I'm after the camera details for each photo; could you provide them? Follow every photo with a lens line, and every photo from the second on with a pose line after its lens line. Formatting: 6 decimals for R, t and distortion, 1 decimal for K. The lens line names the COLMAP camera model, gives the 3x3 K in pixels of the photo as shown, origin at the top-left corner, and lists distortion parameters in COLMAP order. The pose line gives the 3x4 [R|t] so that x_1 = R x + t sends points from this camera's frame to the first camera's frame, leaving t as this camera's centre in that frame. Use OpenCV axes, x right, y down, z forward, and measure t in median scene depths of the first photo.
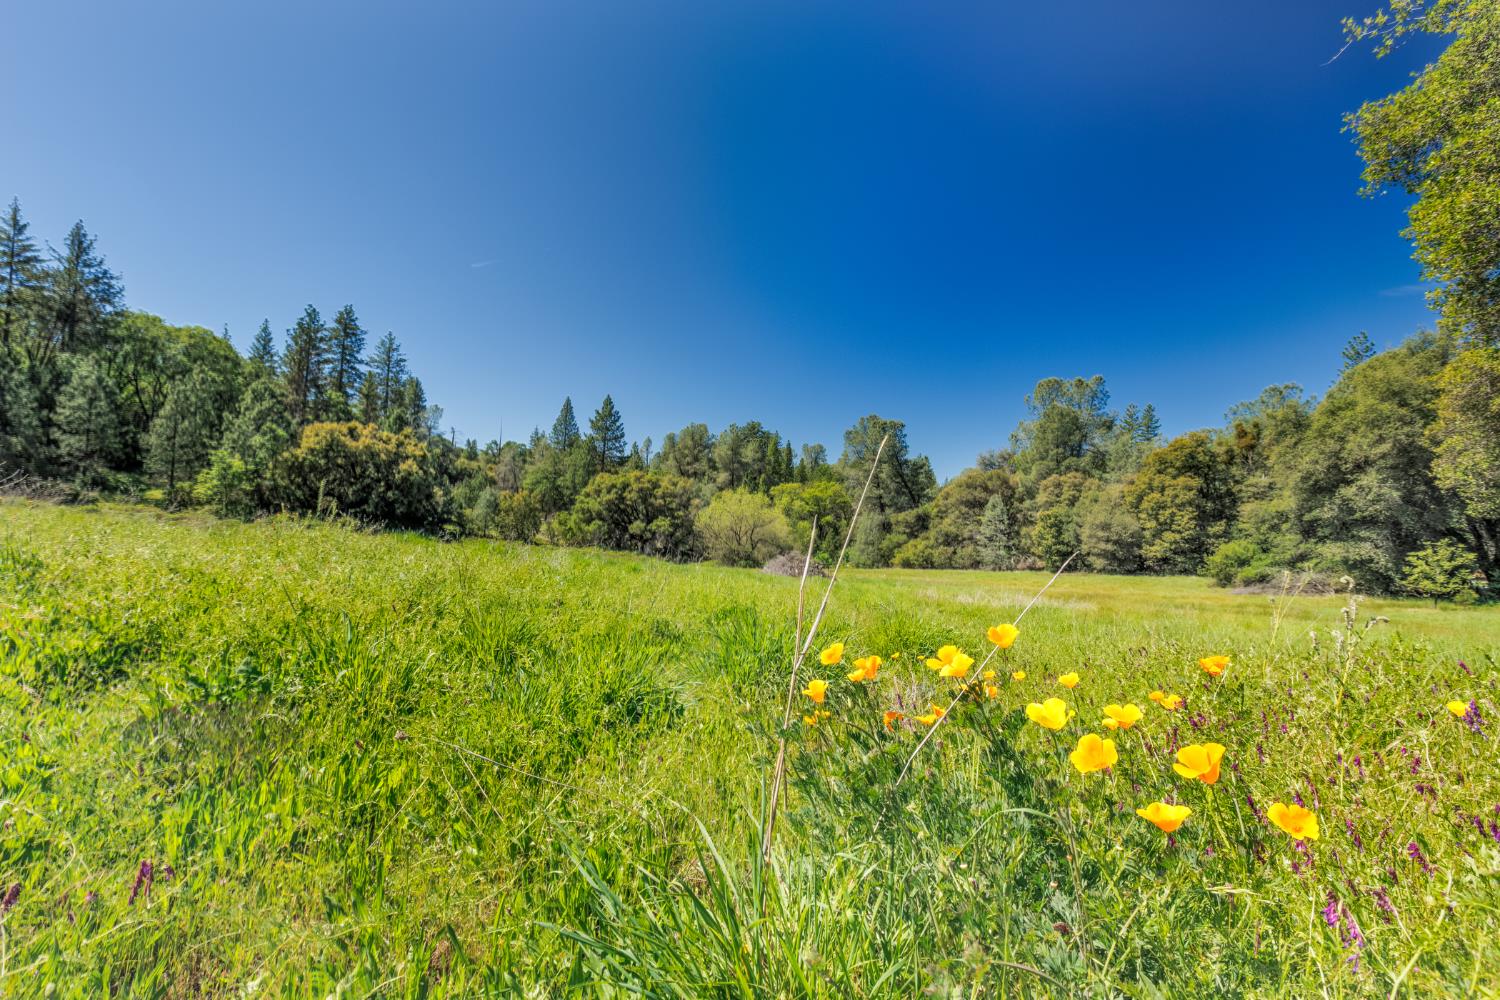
lens RADIAL K [[656.2, 0, 748.9], [0, 656.2, 505.3], [0, 0, 1]] dist [0.013152, 0.000660]
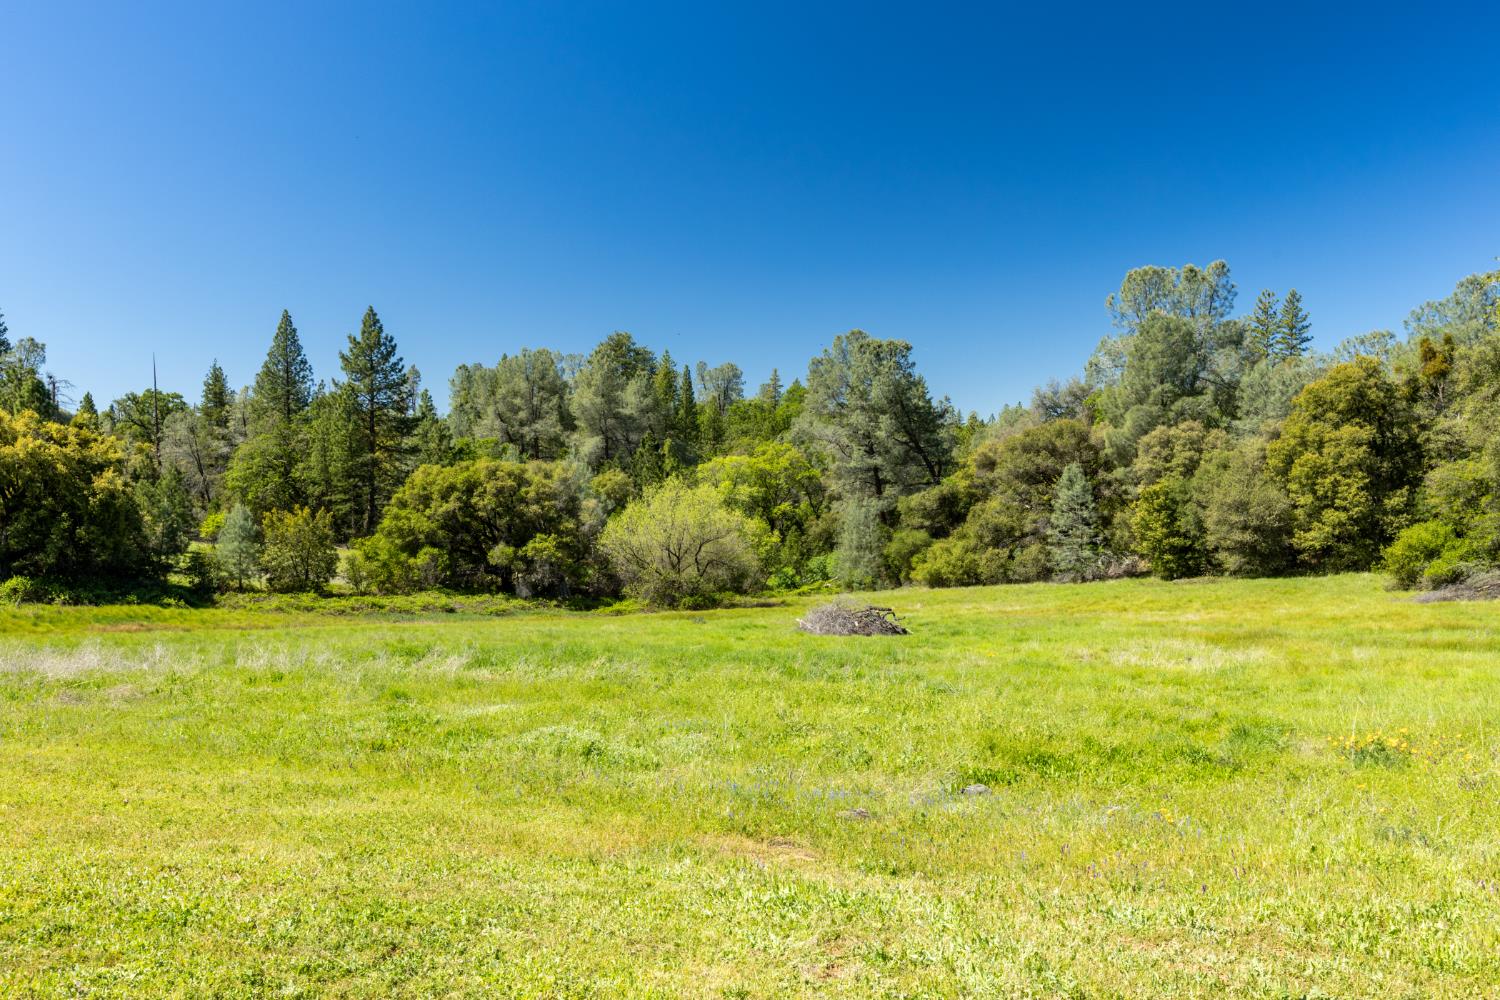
lens RADIAL K [[1213.9, 0, 733.0], [0, 1213.9, 579.8], [0, 0, 1]] dist [0.044165, -0.041772]
pose [[0.990072, -0.076414, 0.117974, -0.092870], [0.065163, 0.993202, 0.096454, -0.036871], [-0.124542, -0.087809, 0.988321, -0.127931]]
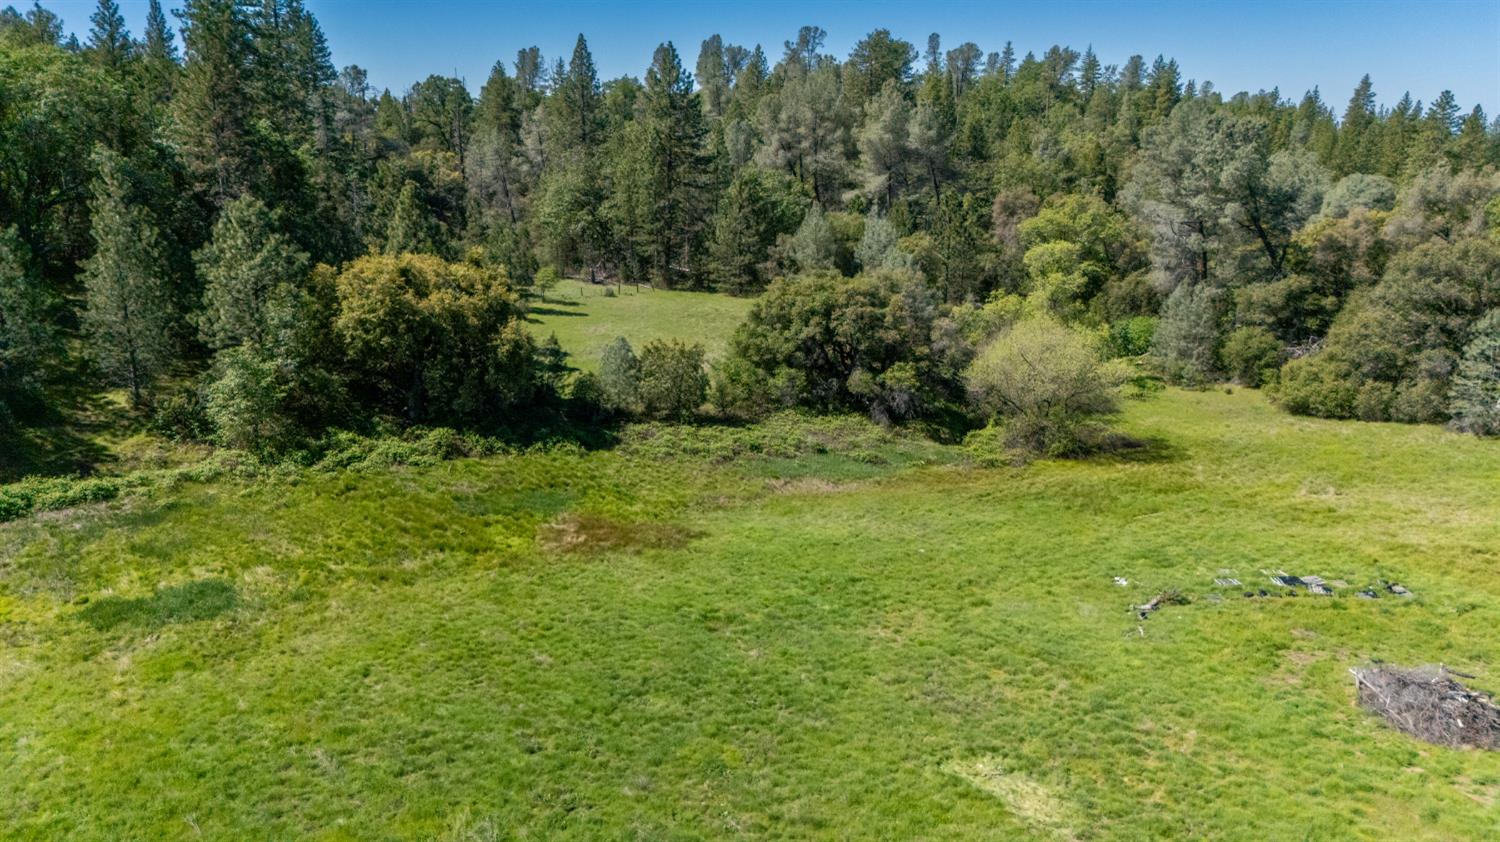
lens RADIAL K [[1093.6, 0, 742.9], [0, 1093.6, 421.7], [0, 0, 1]] dist [0.052252, -0.022712]
pose [[0.998017, -0.049606, -0.038751, -0.240434], [0.058590, 0.957109, 0.283743, -0.224569], [0.023013, -0.285451, 0.958117, 0.014192]]
